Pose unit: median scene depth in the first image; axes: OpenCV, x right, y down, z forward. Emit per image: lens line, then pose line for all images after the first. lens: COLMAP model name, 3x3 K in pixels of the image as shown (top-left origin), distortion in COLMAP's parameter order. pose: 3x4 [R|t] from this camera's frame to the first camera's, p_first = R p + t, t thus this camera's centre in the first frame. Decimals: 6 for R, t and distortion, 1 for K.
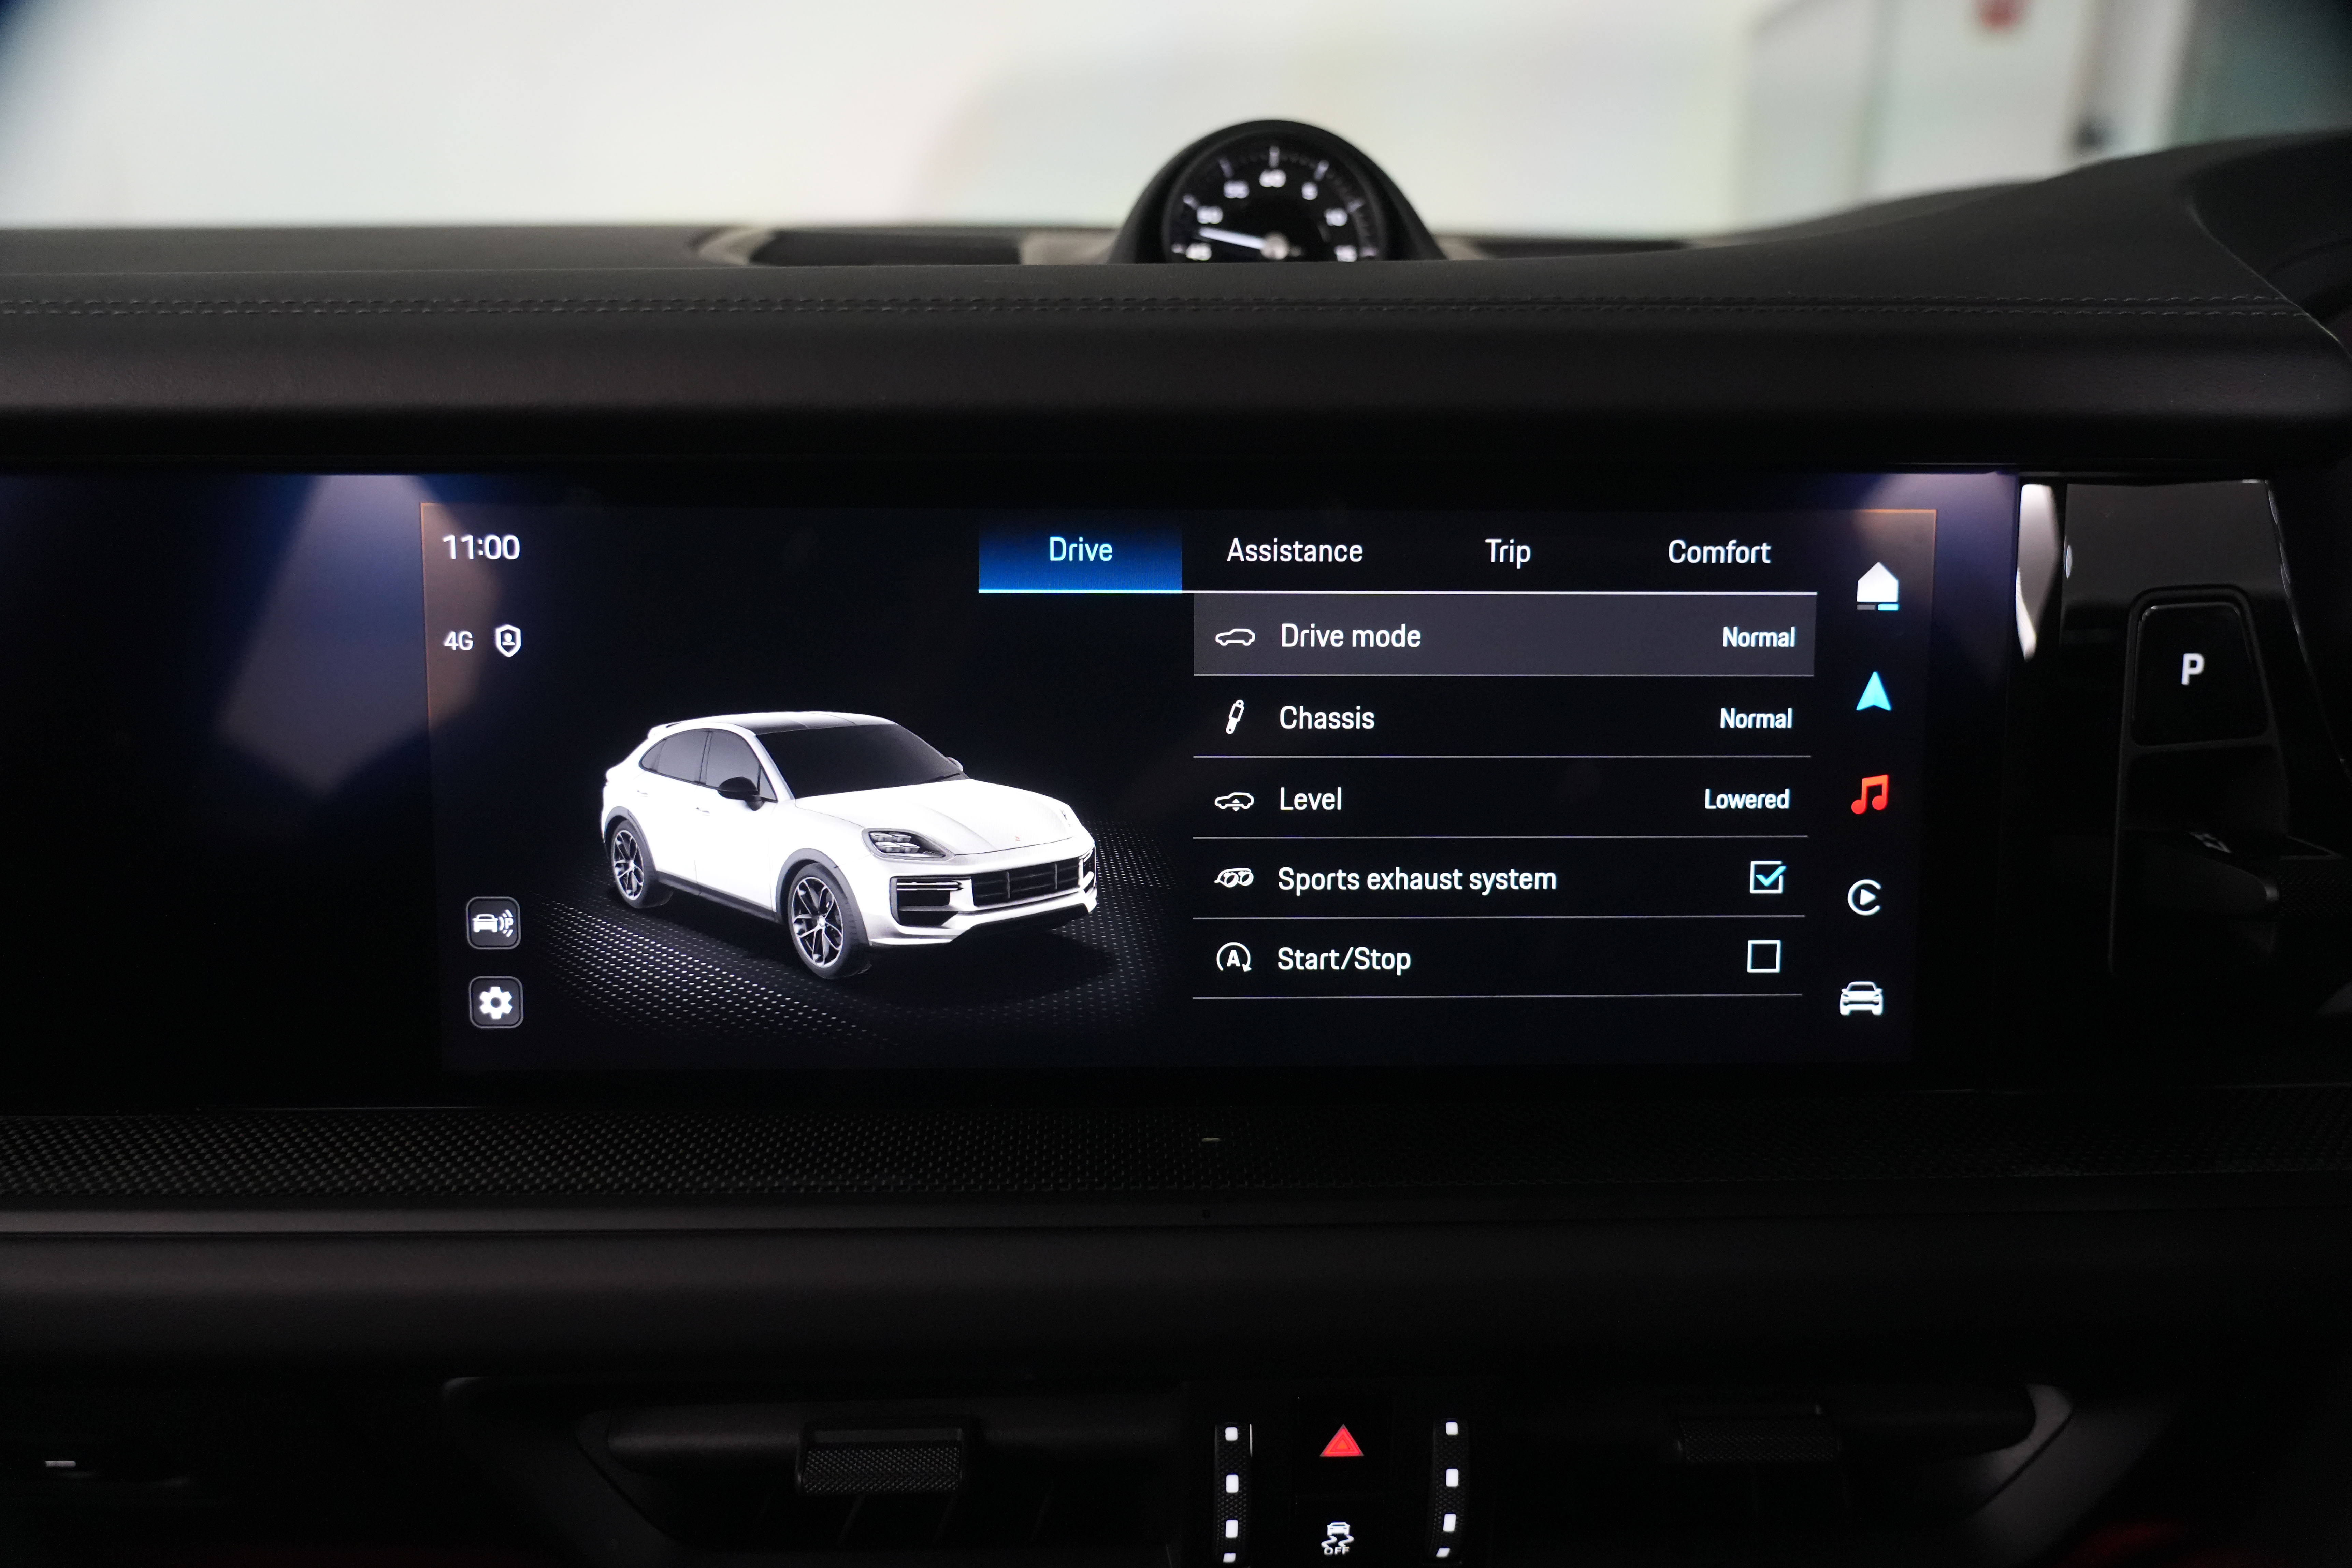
lens RADIAL K [[1713.4, 0, 1176.0], [0, 1713.4, 784.0], [0, 0, 1]] dist [0.010113, 0.003332]
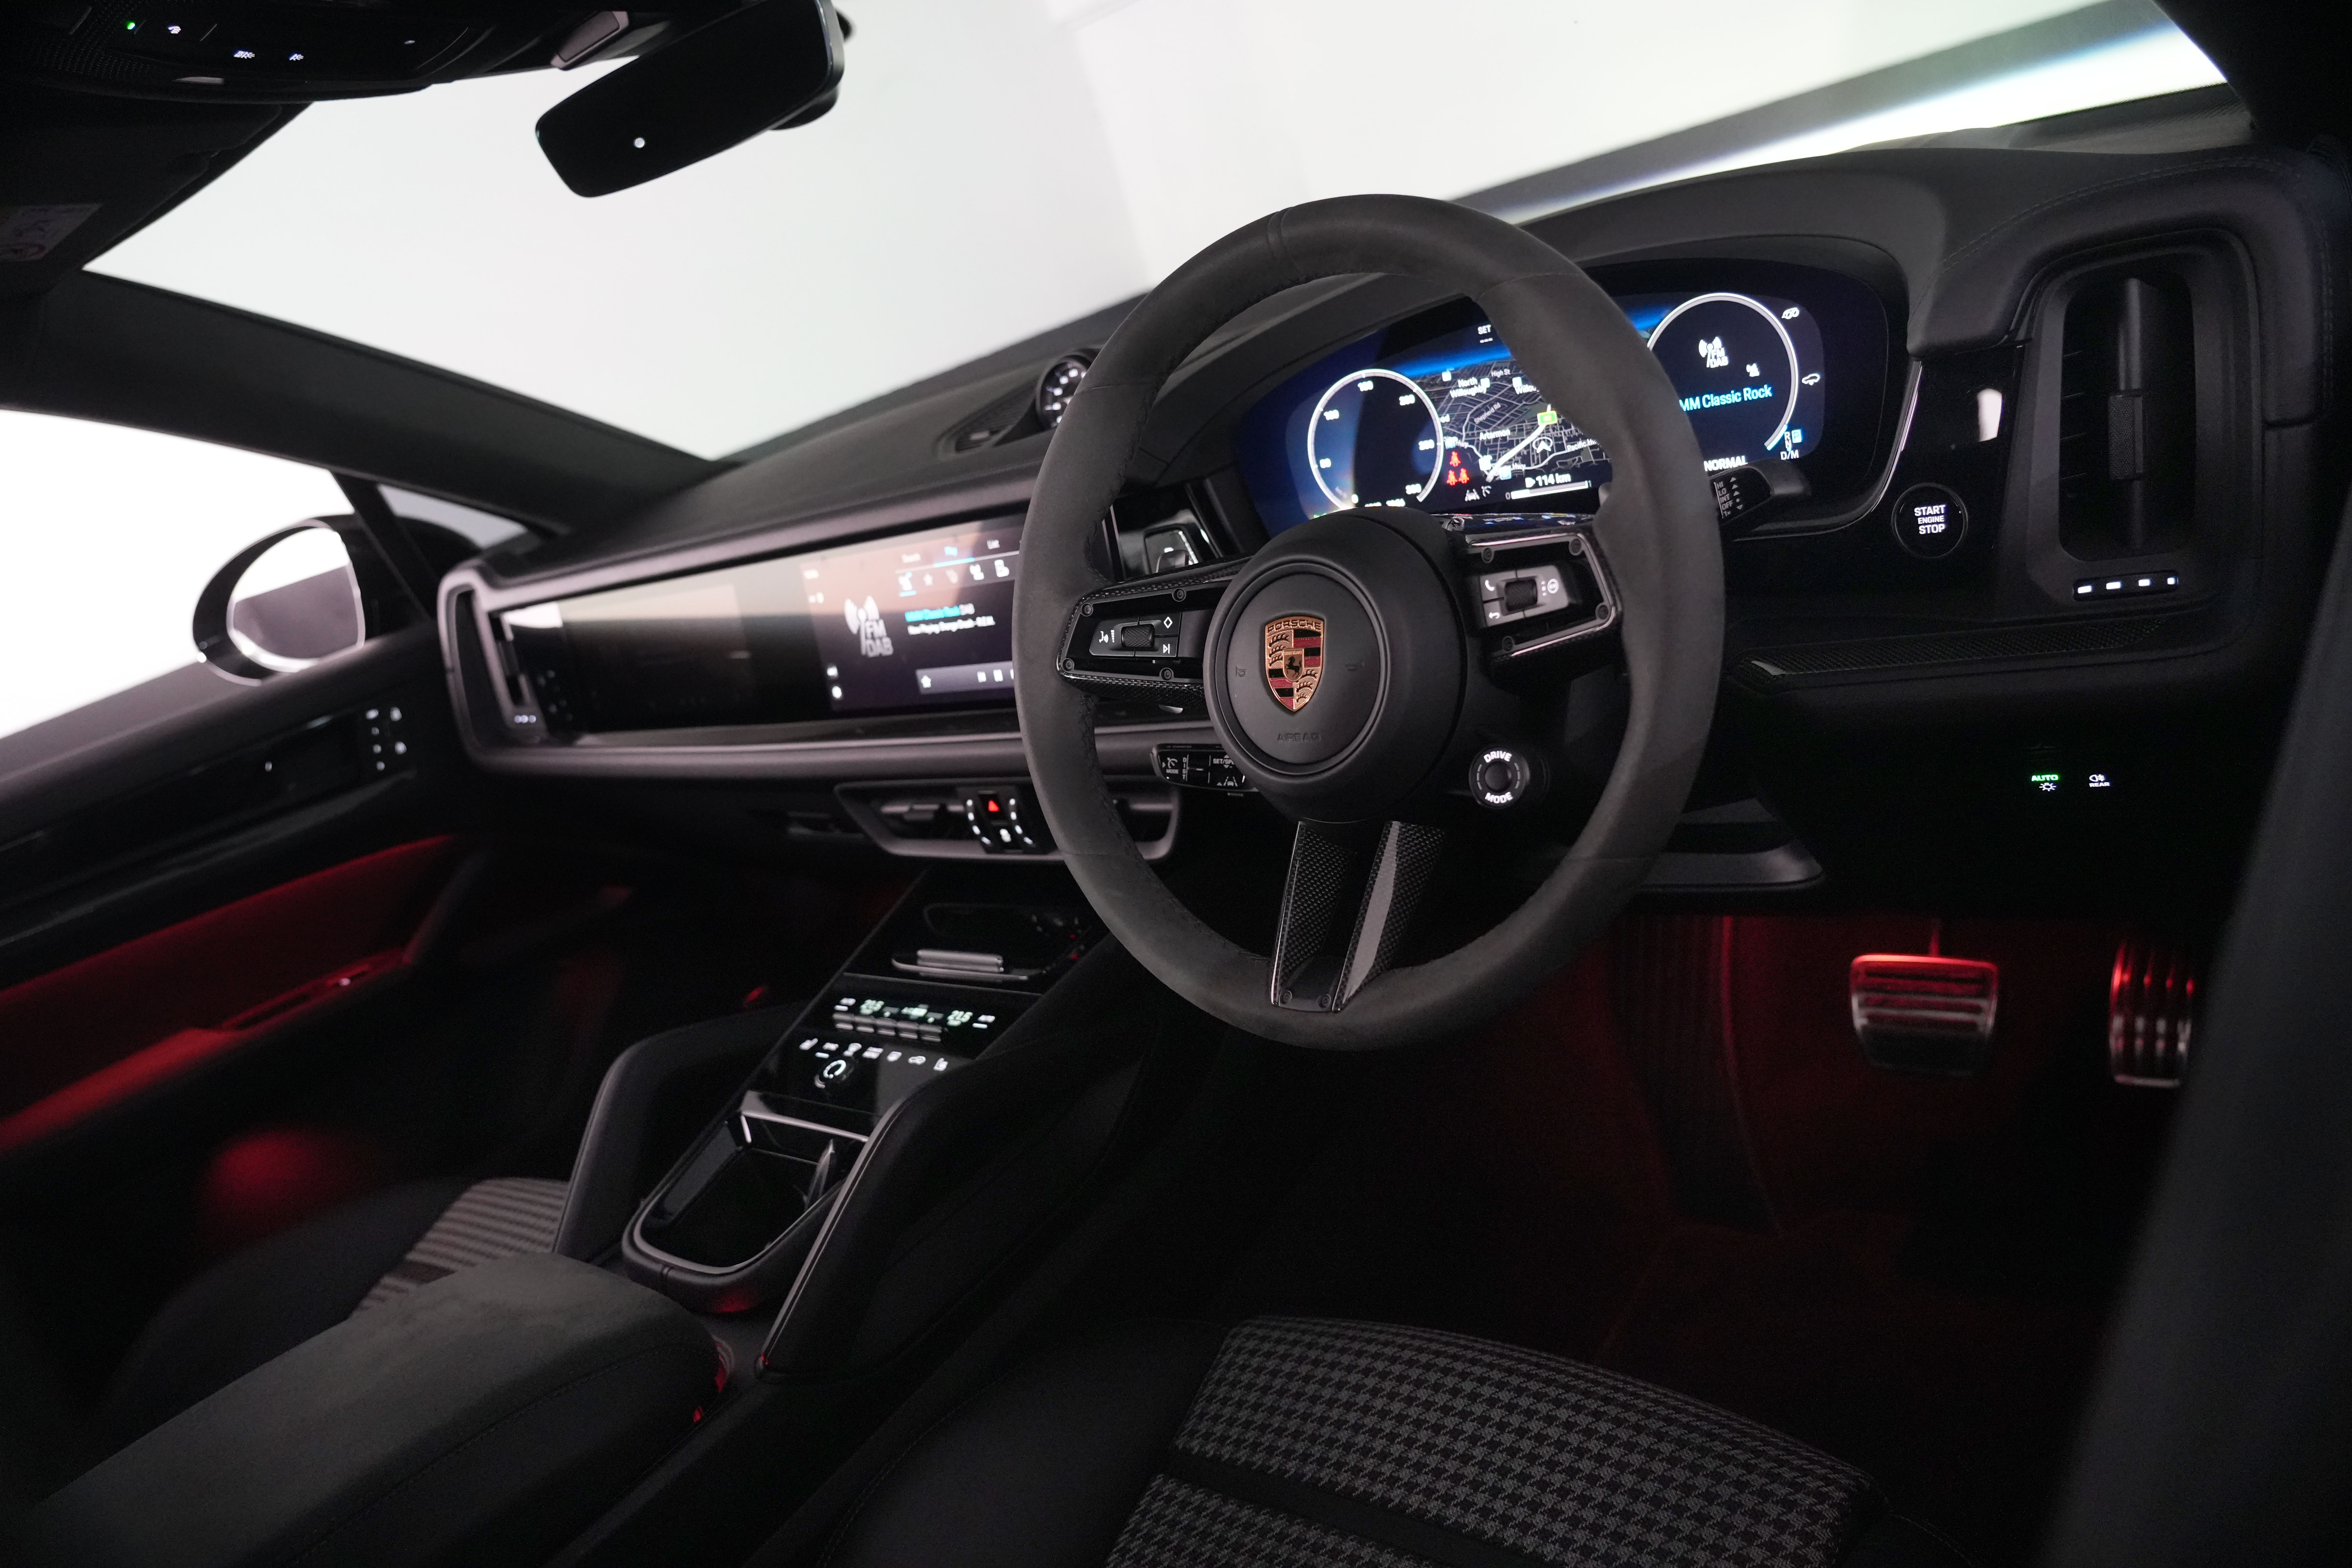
lens RADIAL K [[1539.0, 0, 1176.0], [0, 1539.0, 784.0], [0, 0, 1]] dist [-0.003974, 0.000123]
pose [[0.736780, -0.006917, -0.676097, 2.461172], [0.121643, 0.984988, 0.122484, 0.001716], [0.665100, -0.172486, 0.726560, -1.013599]]
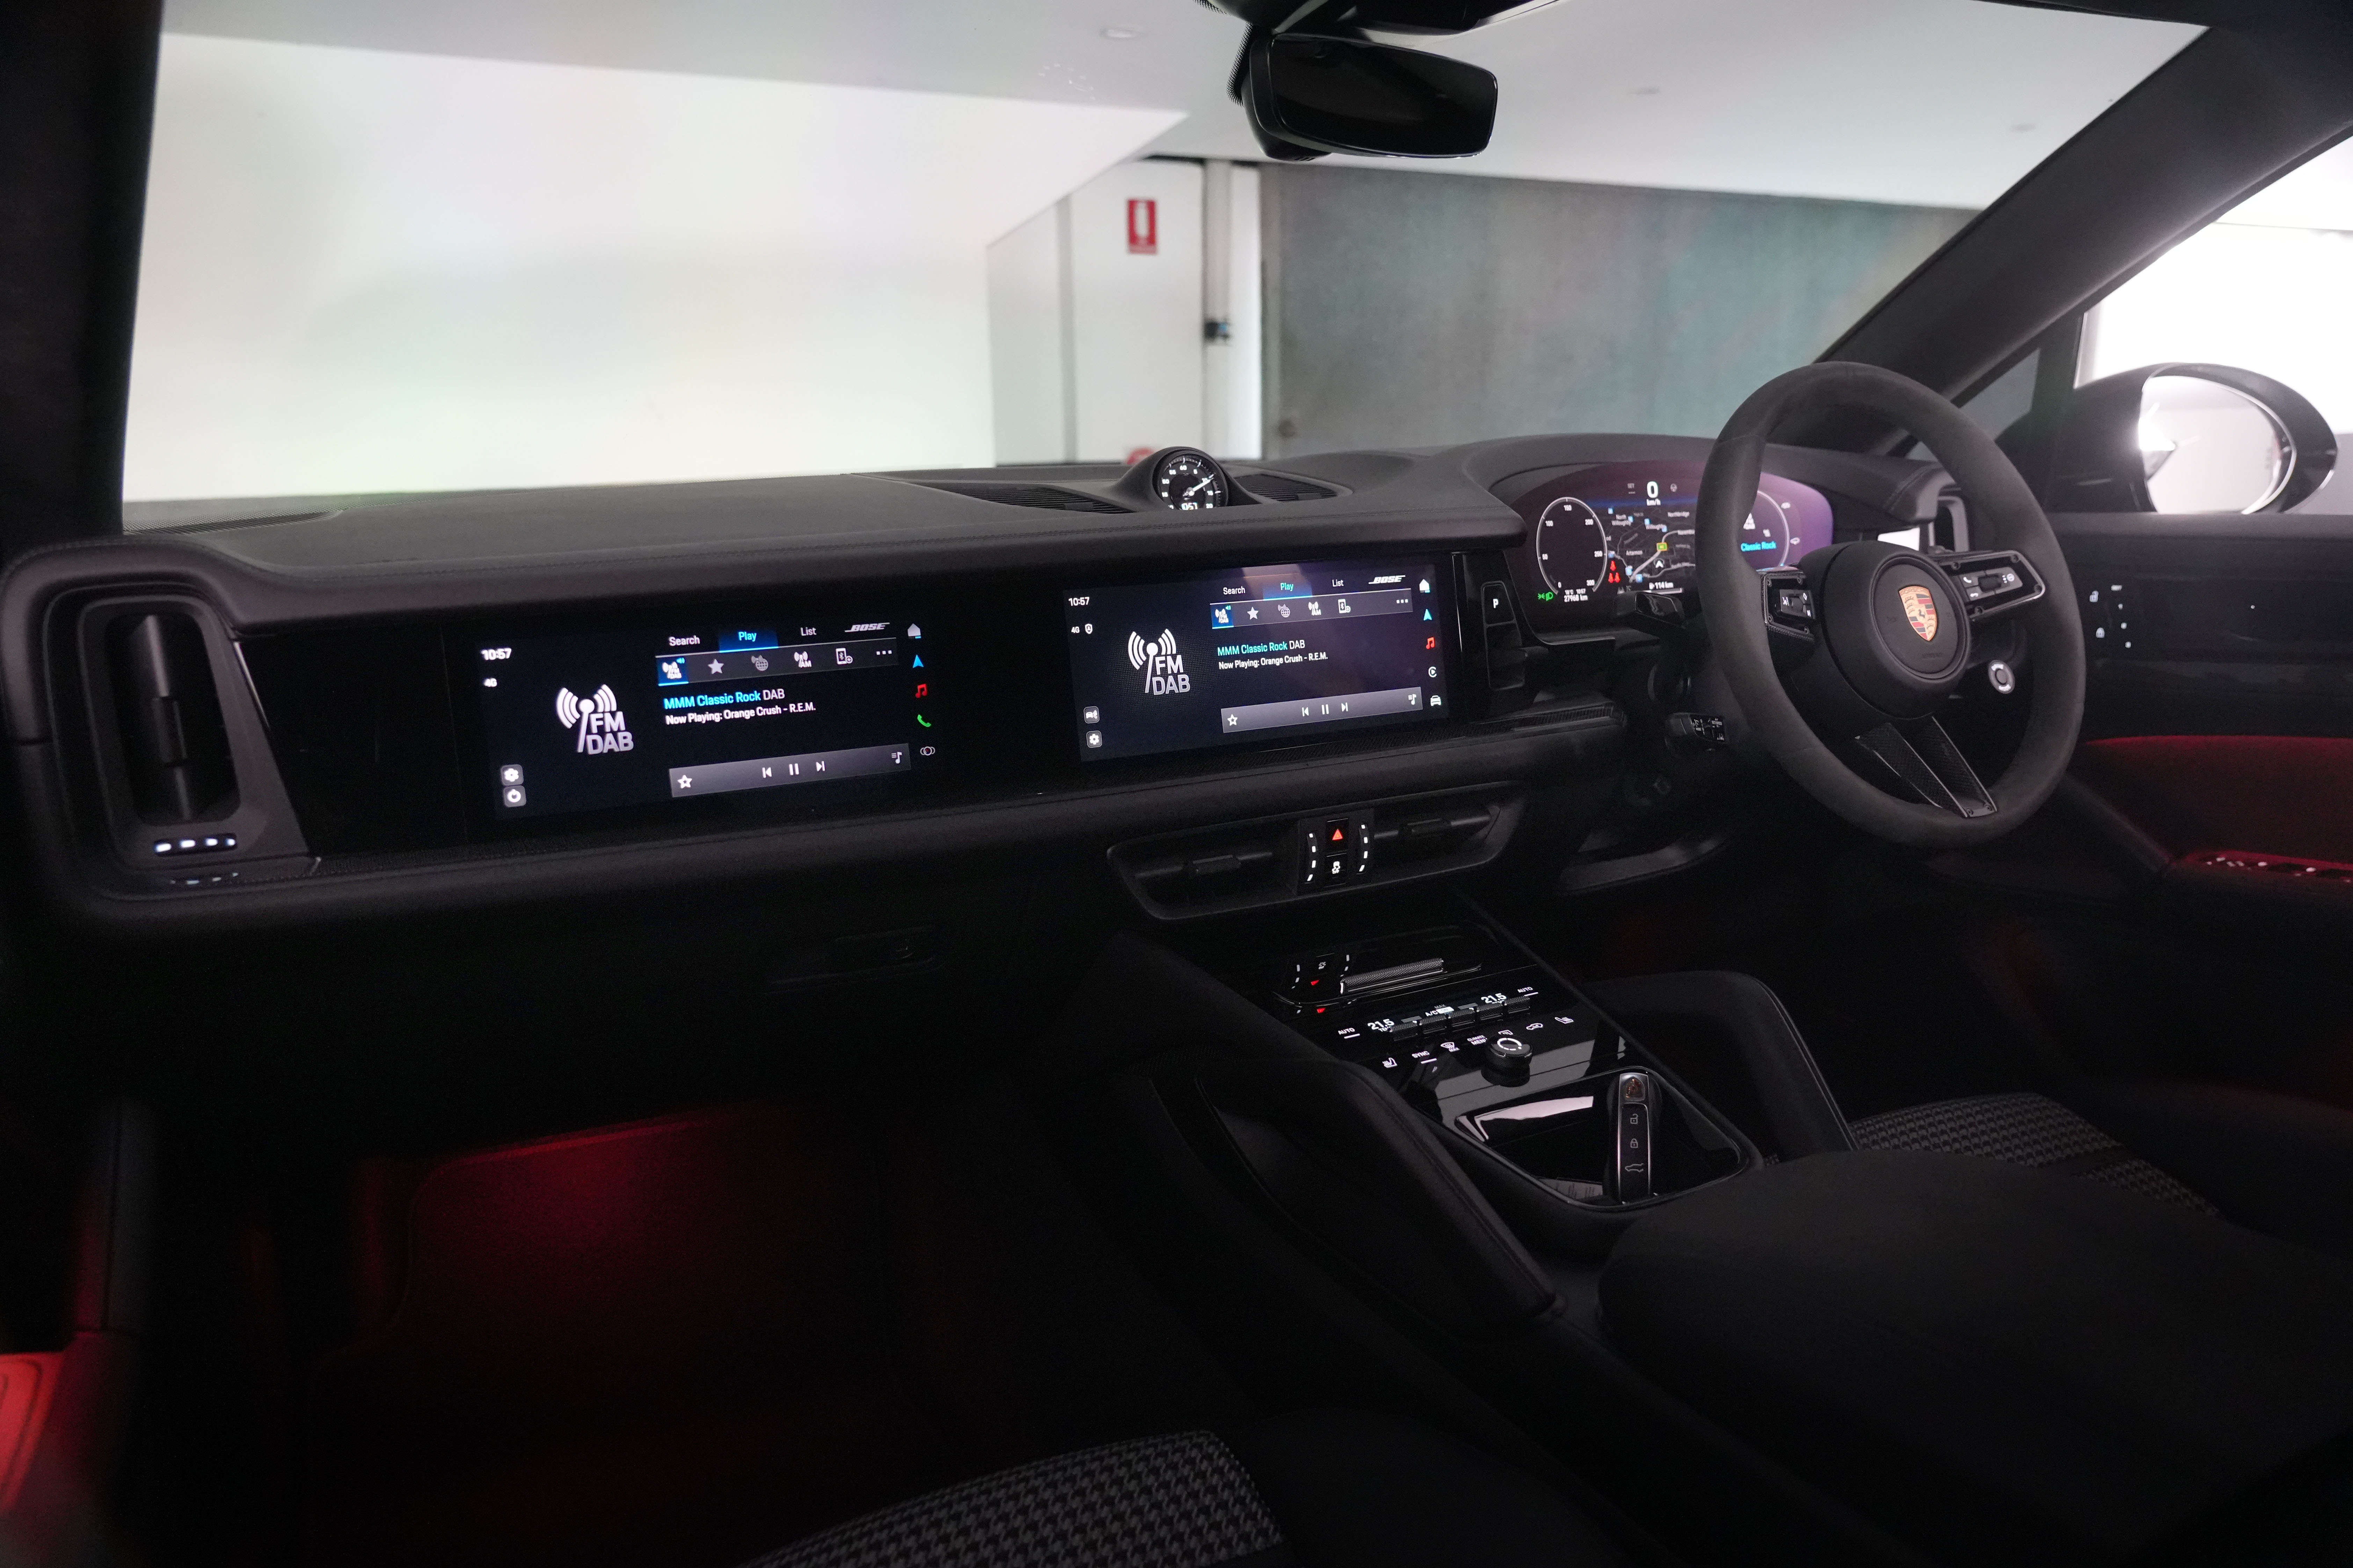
lens RADIAL K [[1629.1, 0, 1176.5], [0, 1629.1, 784.0], [0, 0, 1]] dist [0.003625, 0.000229]
pose [[0.897143, -0.120846, 0.424890, -1.586666], [0.149584, 0.988137, -0.034799, 0.343319], [-0.415644, 0.094776, 0.904576, -1.871281]]
